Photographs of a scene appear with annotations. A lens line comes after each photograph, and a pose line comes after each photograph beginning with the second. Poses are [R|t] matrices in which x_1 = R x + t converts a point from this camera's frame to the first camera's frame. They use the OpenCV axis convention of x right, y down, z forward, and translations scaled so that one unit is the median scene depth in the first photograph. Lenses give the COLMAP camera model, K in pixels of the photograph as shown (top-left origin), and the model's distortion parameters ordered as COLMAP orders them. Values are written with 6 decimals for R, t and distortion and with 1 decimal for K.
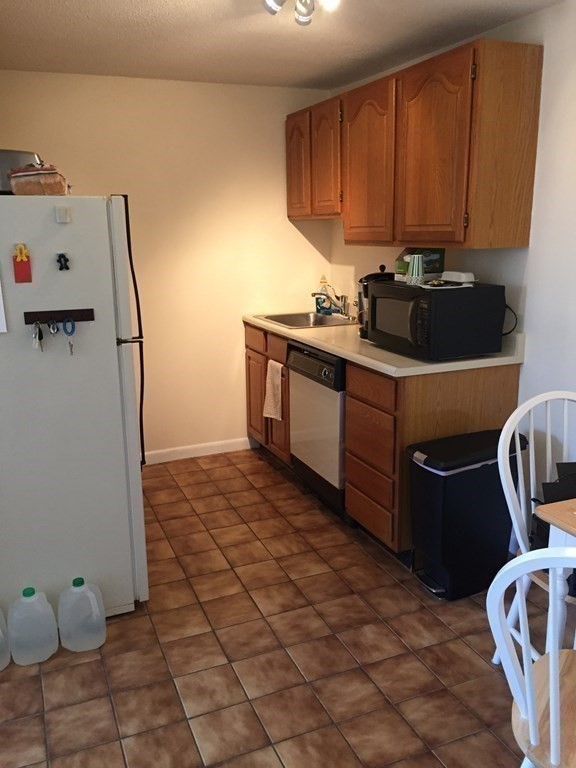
lens RADIAL K [[657.7, 0, 286.3], [0, 657.7, 381.2], [0, 0, 1]] dist [0.077844, -0.098092]
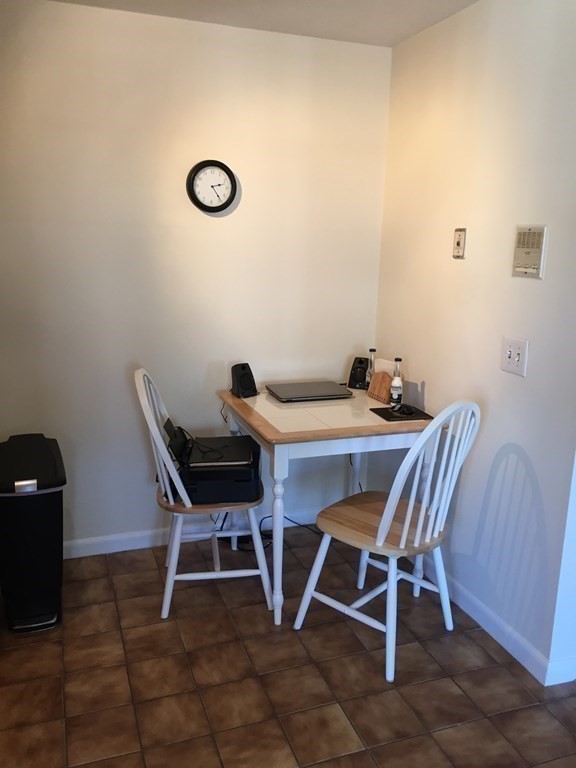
lens RADIAL K [[657.7, 0, 286.3], [0, 657.7, 381.2], [0, 0, 1]] dist [0.077844, -0.098092]
pose [[0.046749, -0.197241, 0.979240, -0.485210], [0.202514, 0.961825, 0.184065, -0.084487], [-0.978163, 0.189705, 0.084908, 0.452206]]
